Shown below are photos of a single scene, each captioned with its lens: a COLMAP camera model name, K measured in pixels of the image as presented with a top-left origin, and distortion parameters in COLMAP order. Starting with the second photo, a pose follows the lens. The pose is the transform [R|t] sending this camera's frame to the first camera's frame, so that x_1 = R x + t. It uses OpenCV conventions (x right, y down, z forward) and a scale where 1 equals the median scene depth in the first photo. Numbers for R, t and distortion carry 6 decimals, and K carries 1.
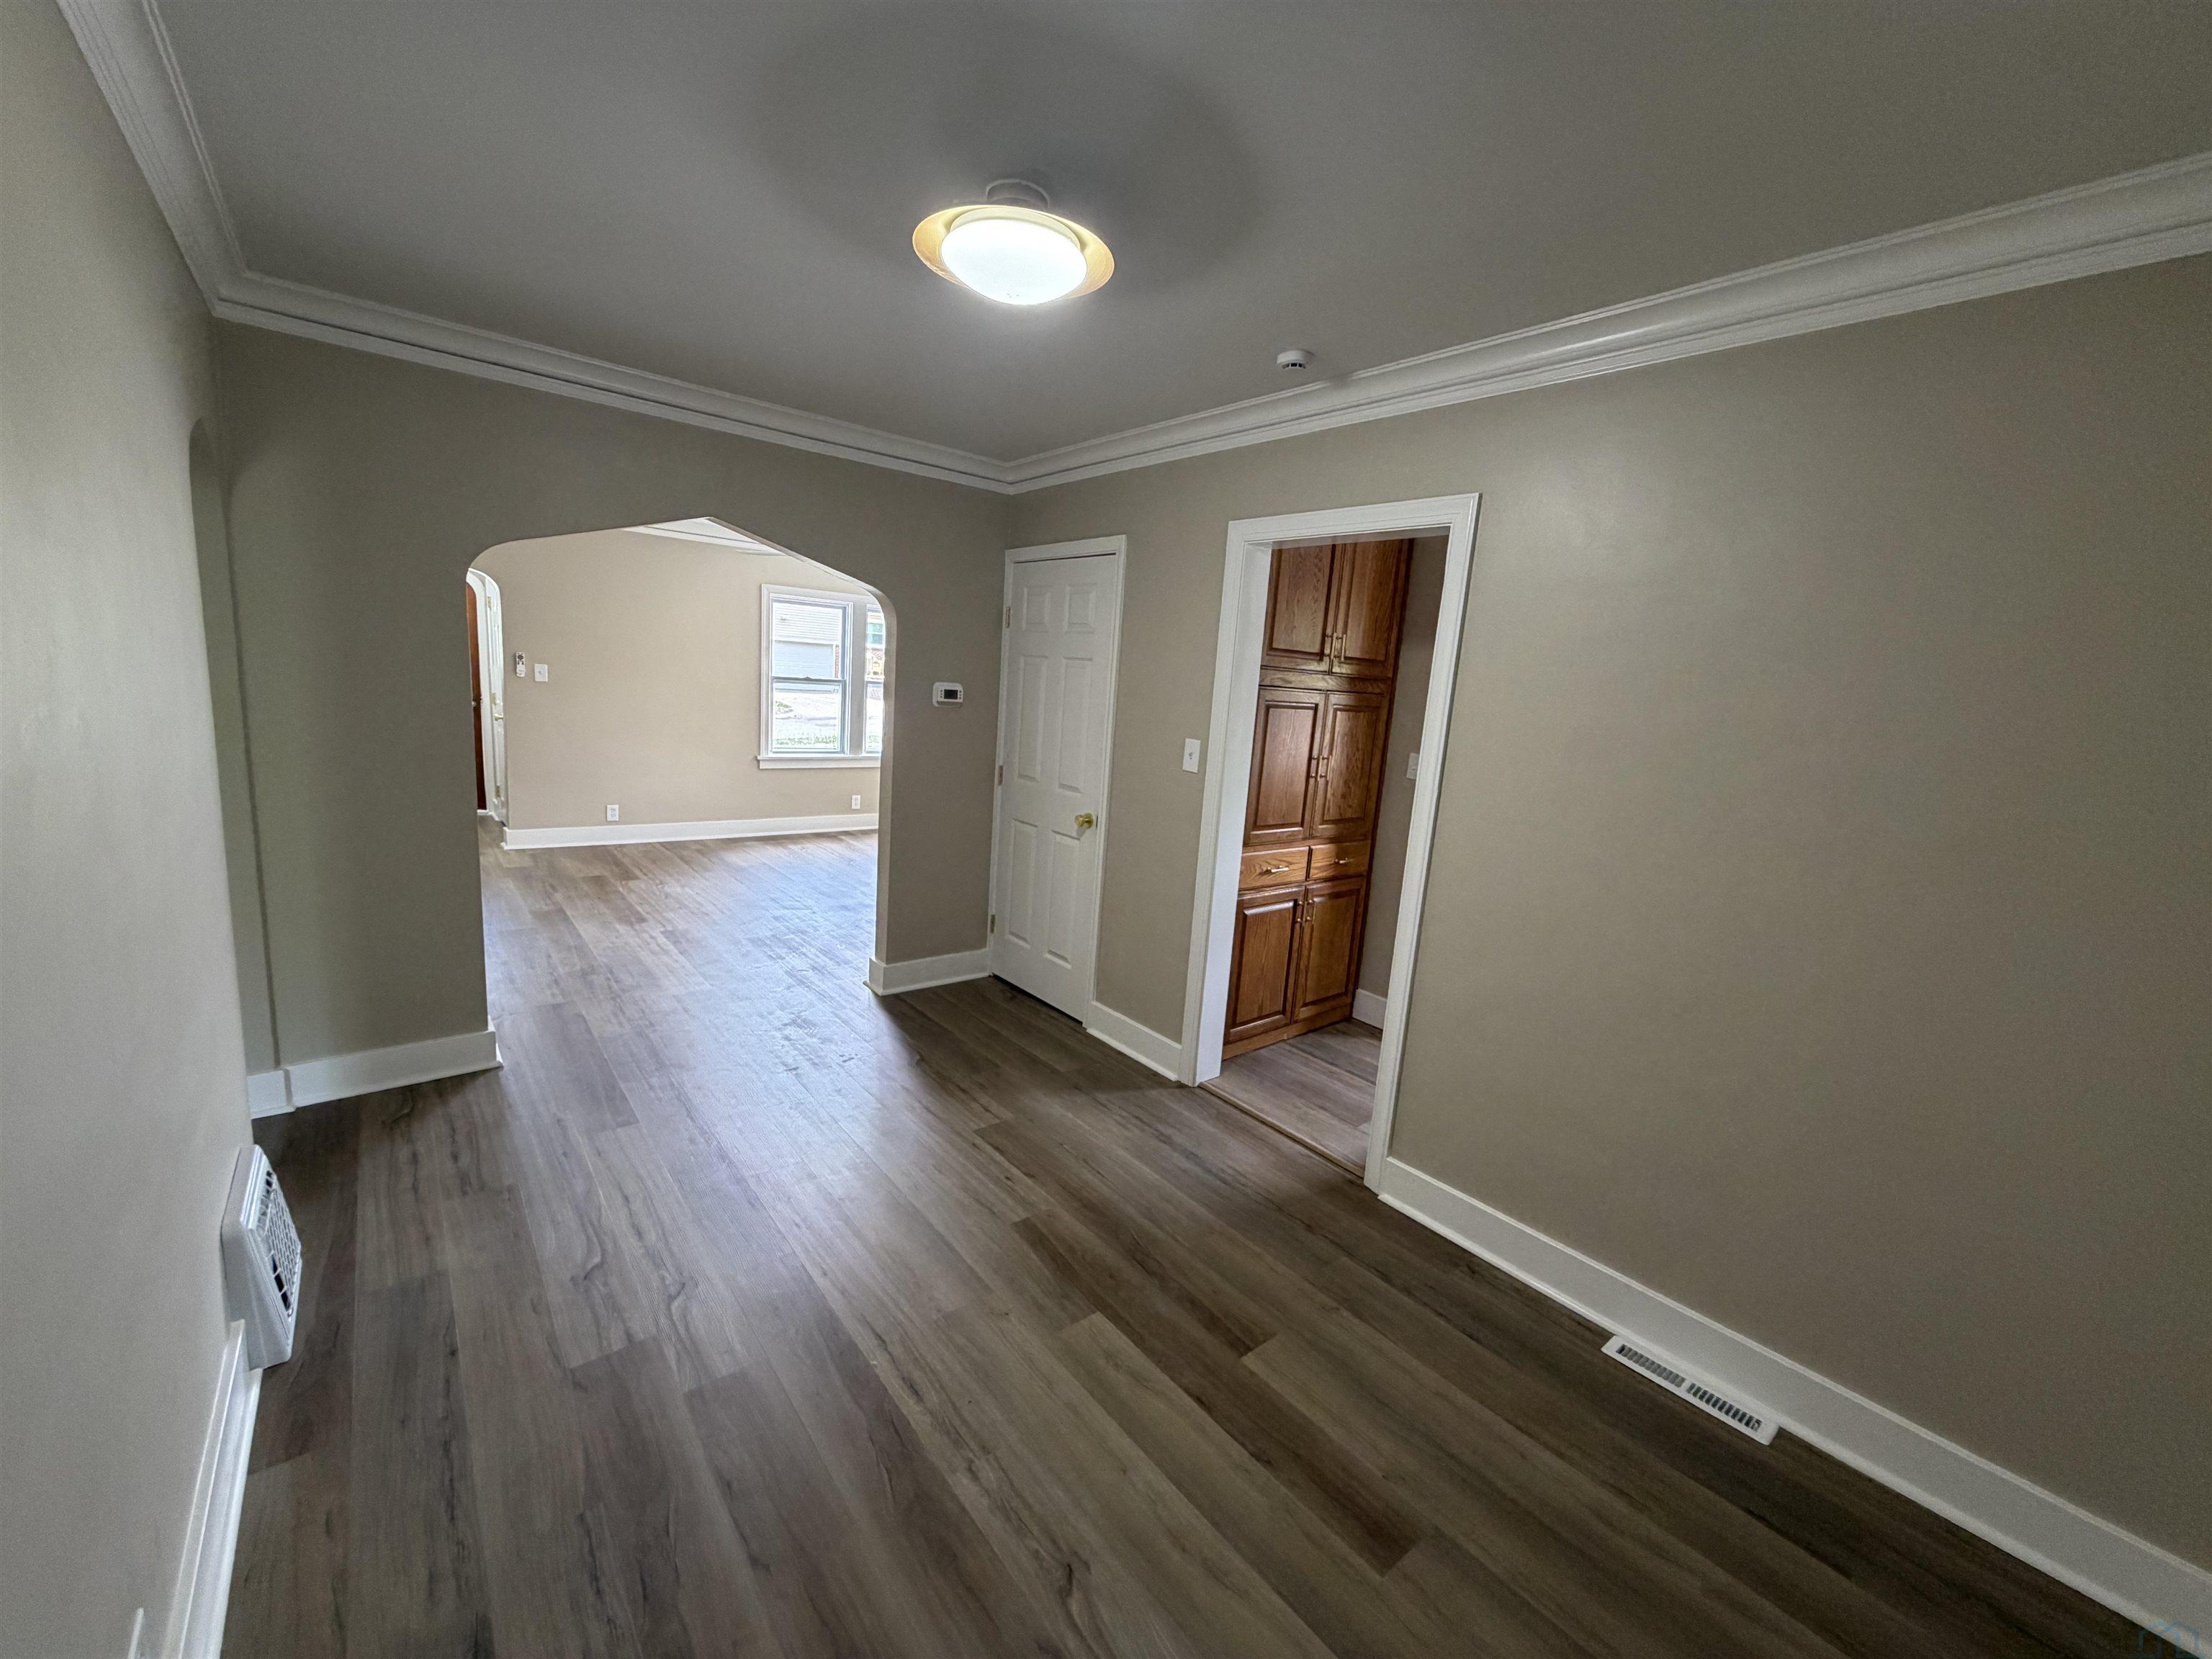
lens RADIAL K [[878.4, 0, 1101.7], [0, 878.4, 827.5], [0, 0, 1]] dist [0.001145, -0.000152]
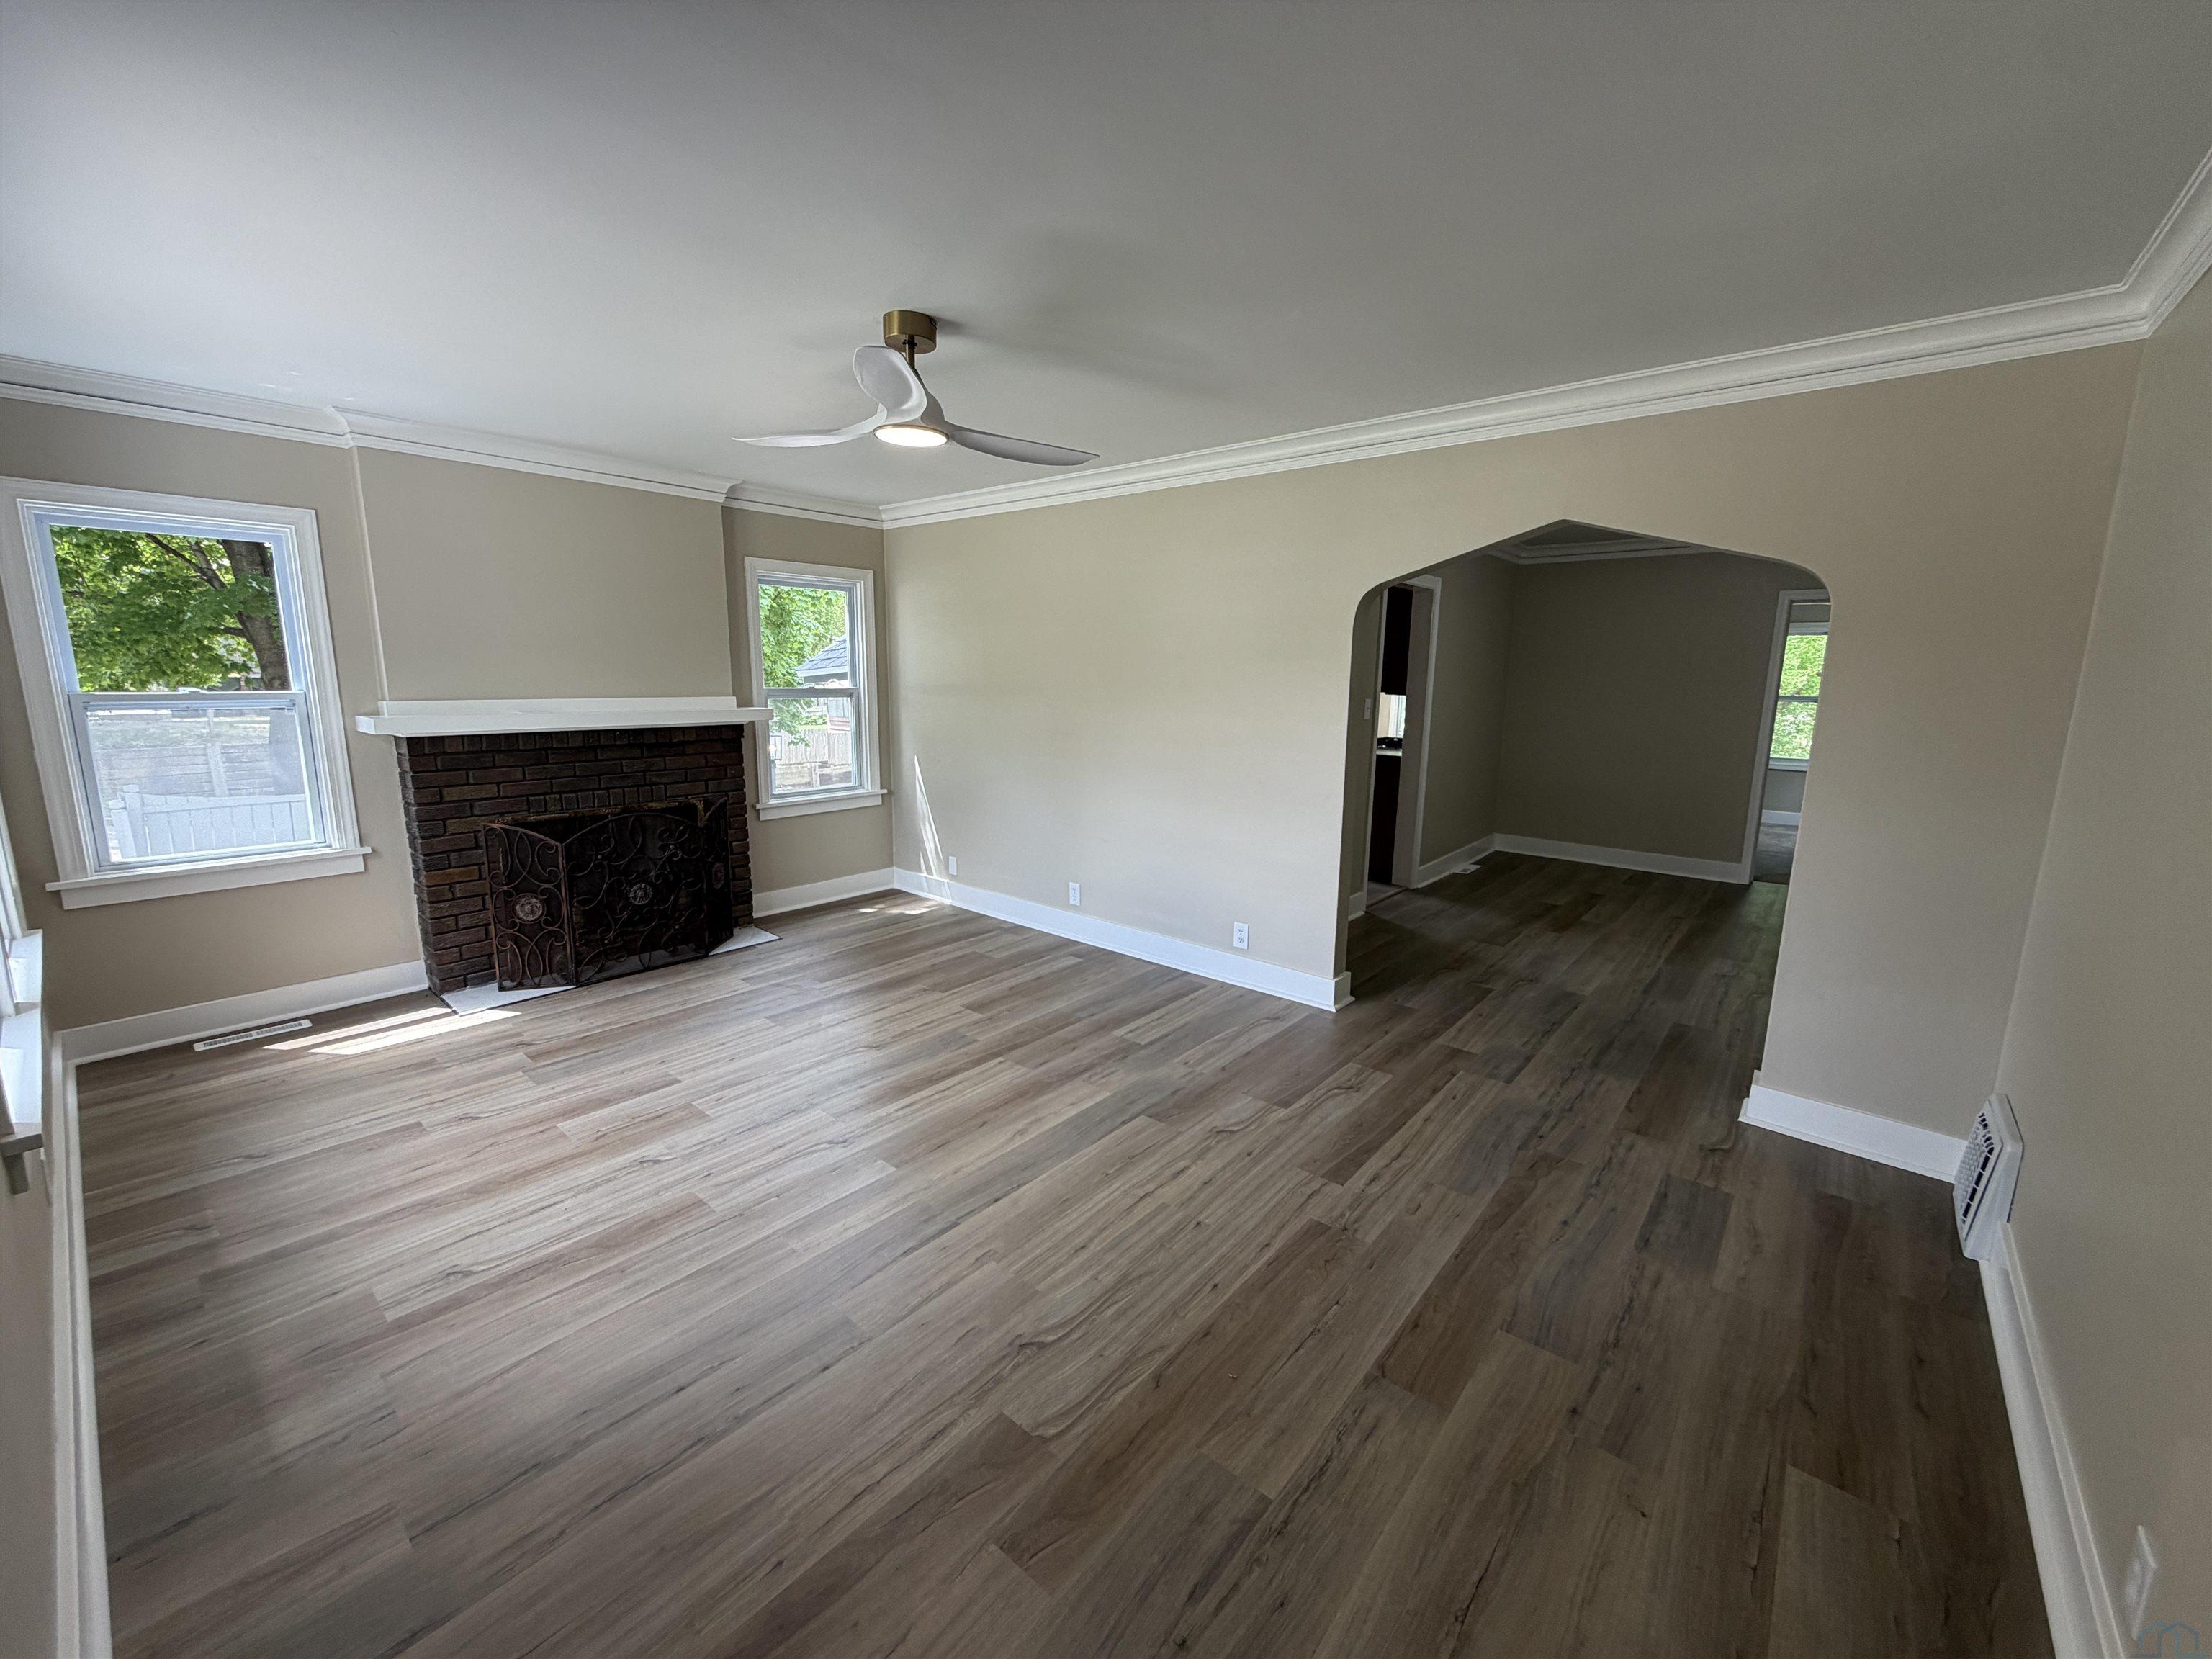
lens RADIAL K [[878.4, 0, 1101.7], [0, 878.4, 827.5], [0, 0, 1]] dist [0.001145, -0.000152]
pose [[-0.177364, -0.246094, 0.952880, -0.728377], [0.143448, 0.951425, 0.272419, -0.201448], [-0.973635, 0.185007, -0.133447, 0.913236]]
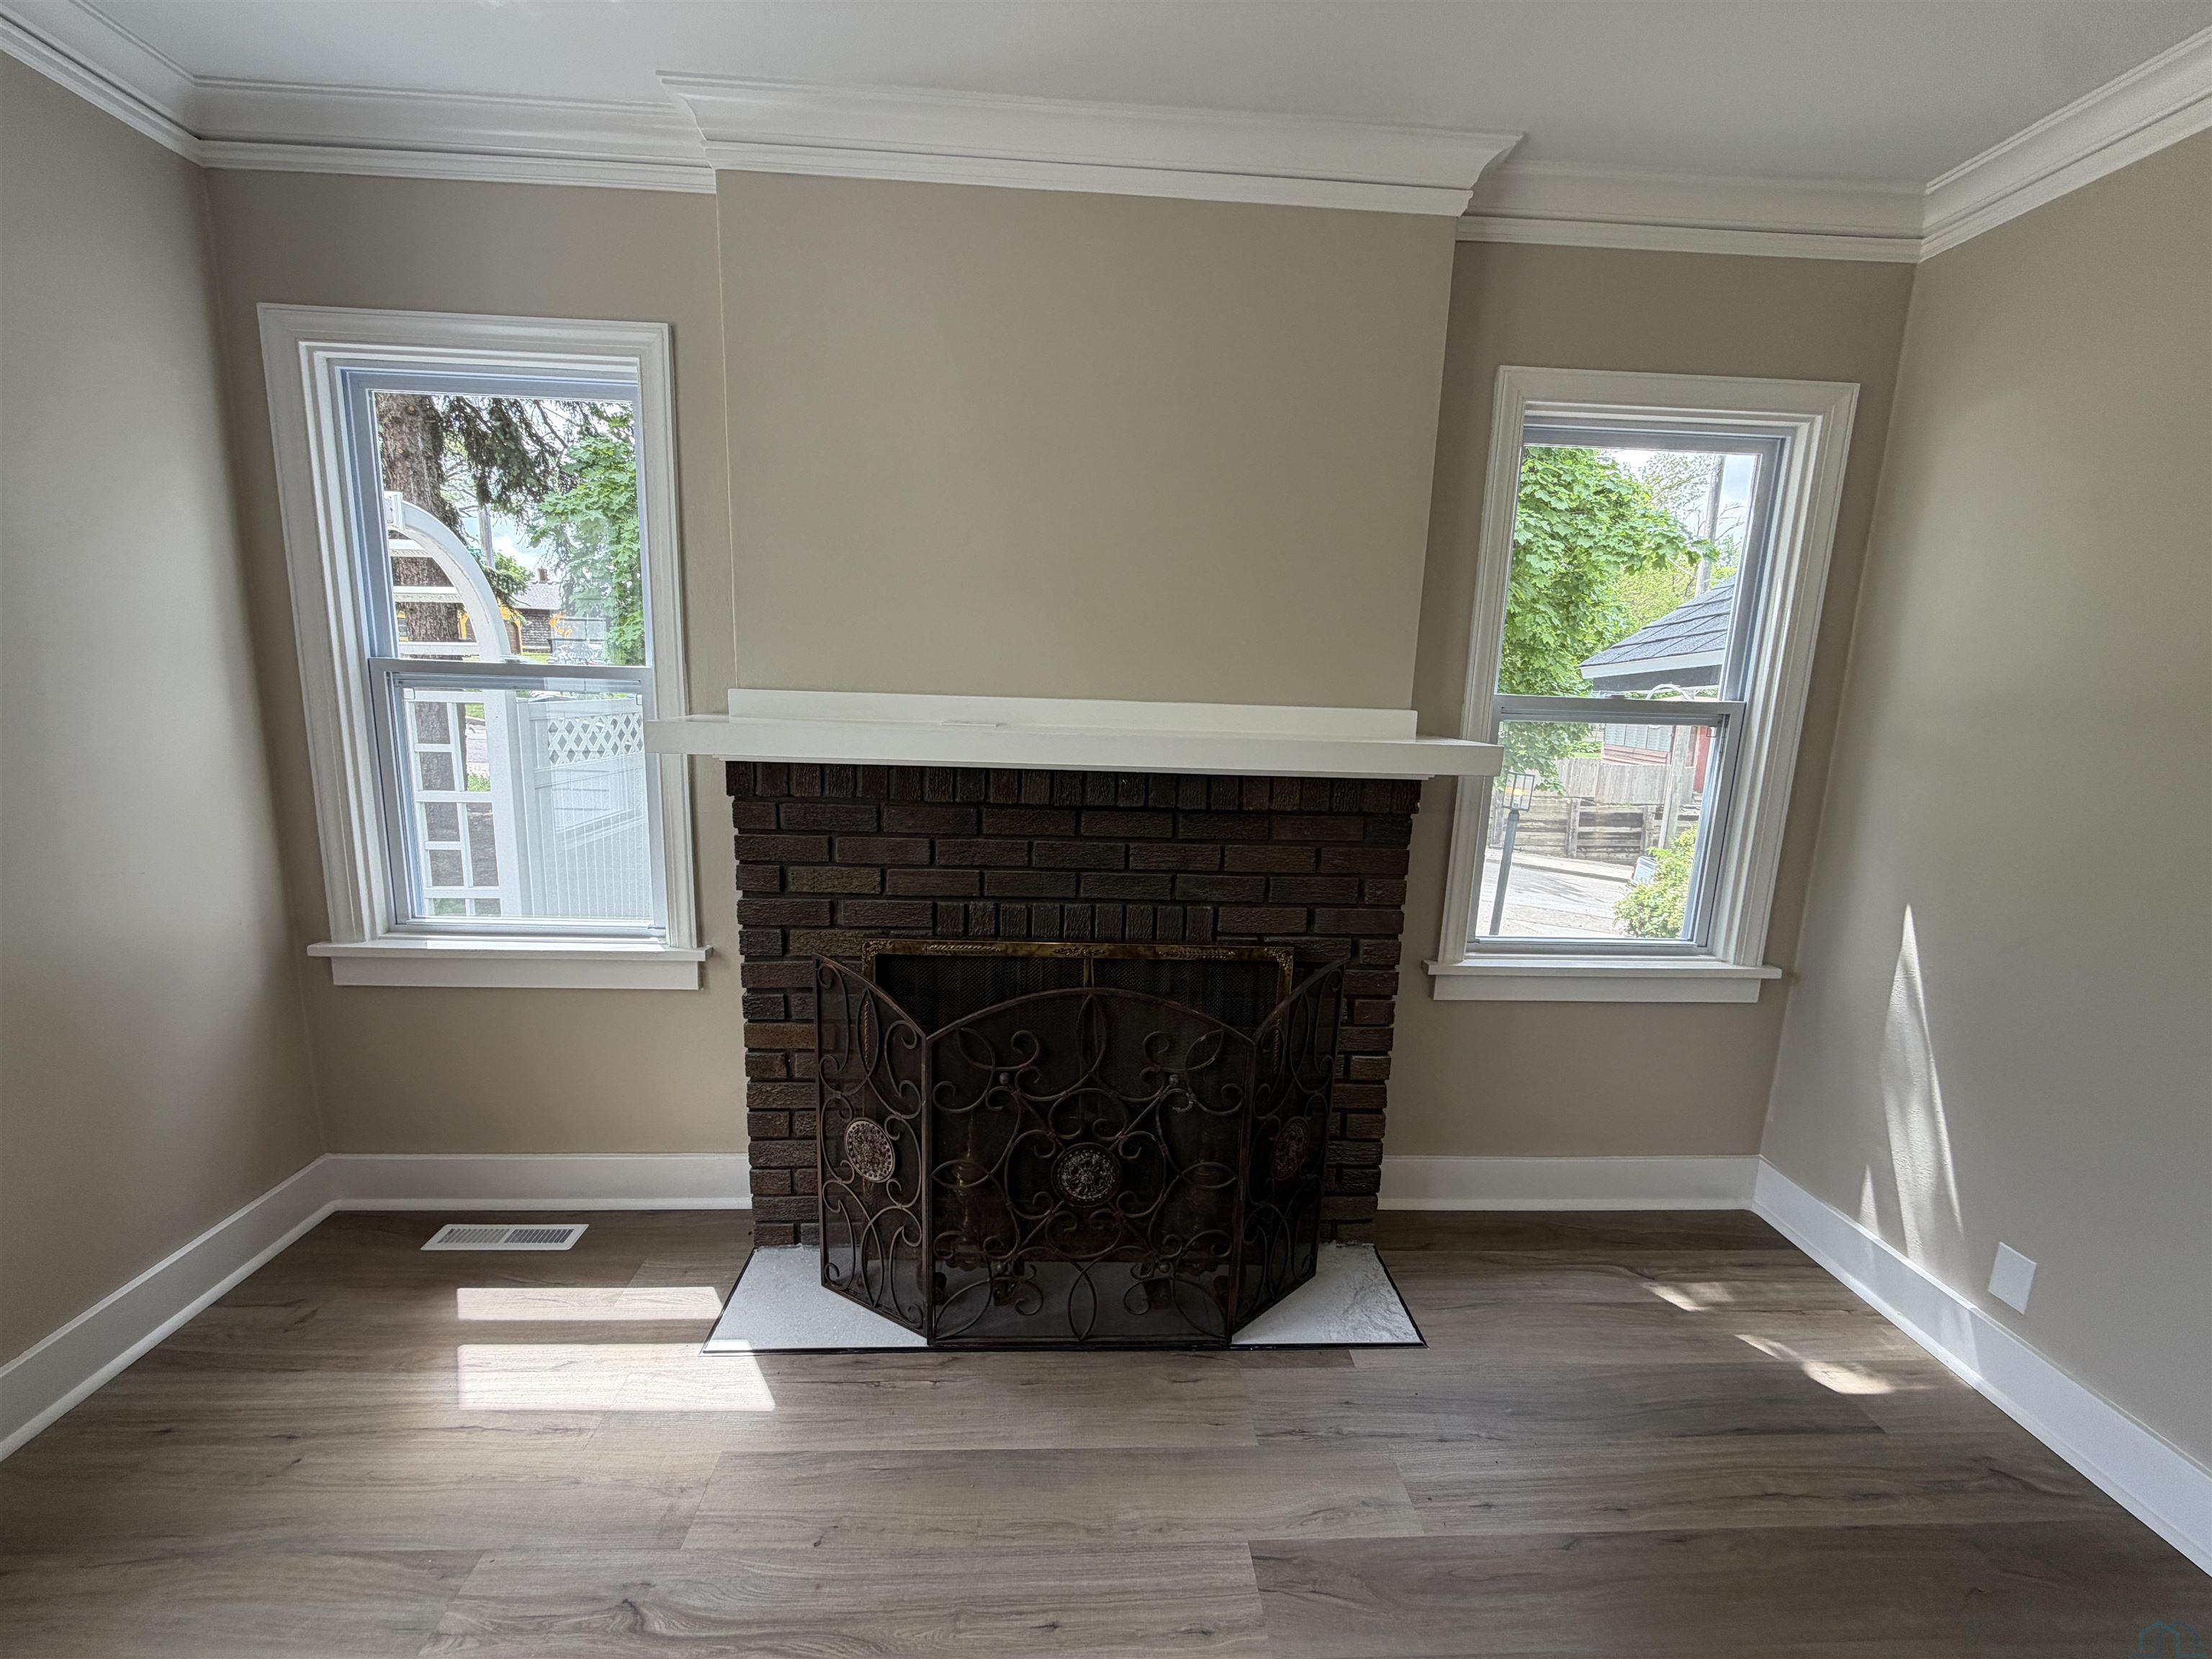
lens RADIAL K [[878.4, 0, 1101.7], [0, 878.4, 827.5], [0, 0, 1]] dist [0.001145, -0.000152]
pose [[0.595143, -0.192035, 0.780338, -0.218405], [0.147946, 0.980614, 0.128487, -0.162126], [-0.789884, 0.038980, 0.612016, 1.001496]]
